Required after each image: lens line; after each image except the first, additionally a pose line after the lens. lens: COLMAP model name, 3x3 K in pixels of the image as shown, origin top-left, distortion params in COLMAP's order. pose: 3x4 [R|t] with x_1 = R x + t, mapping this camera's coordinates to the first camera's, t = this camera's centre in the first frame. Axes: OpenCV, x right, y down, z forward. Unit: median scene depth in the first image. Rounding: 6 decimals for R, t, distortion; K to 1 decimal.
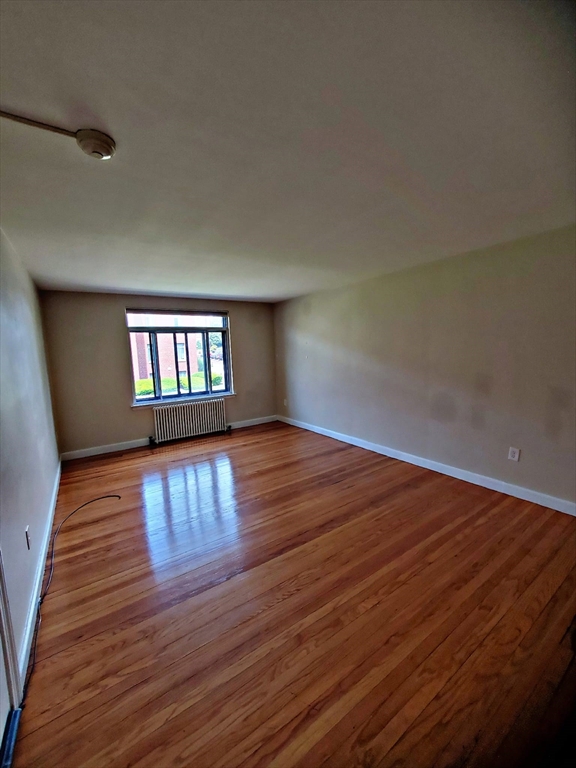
lens RADIAL K [[303.2, 0, 285.4], [0, 303.2, 378.2], [0, 0, 1]] dist [-0.000580, 0.001440]
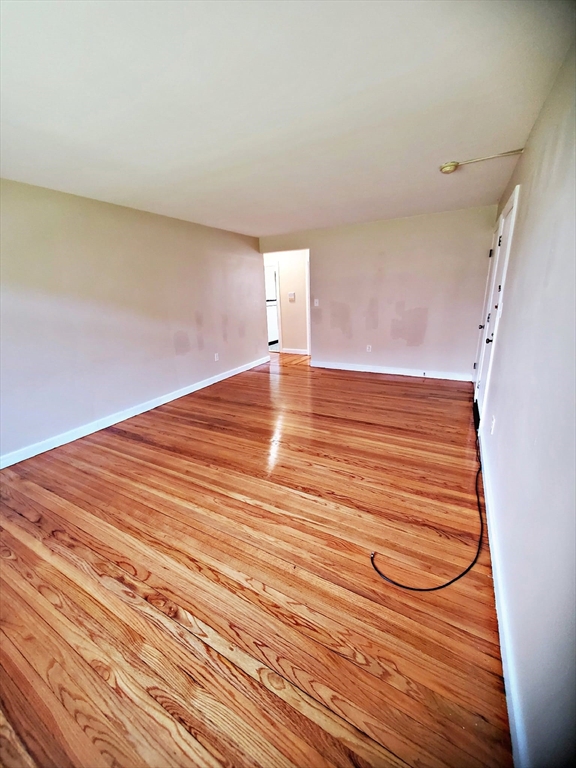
lens RADIAL K [[303.2, 0, 282.4], [0, 303.2, 381.6], [0, 0, 1]] dist [-0.000580, 0.001440]
pose [[-0.448809, -0.205033, 0.869789, -0.538787], [0.138173, 0.945696, 0.294224, -0.042281], [-0.882881, 0.252231, -0.396106, 0.789032]]
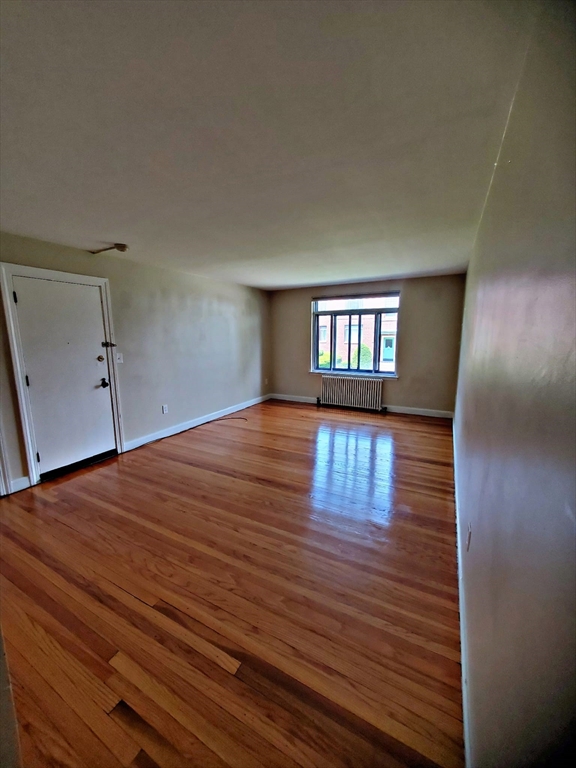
lens RADIAL K [[303.2, 0, 289.7], [0, 303.2, 384.3], [0, 0, 1]] dist [-0.000580, 0.001440]
pose [[0.467939, 0.176848, -0.865885, 0.592281], [-0.093109, 0.984186, 0.150692, -0.044435], [0.878842, 0.010107, 0.477006, 0.260503]]
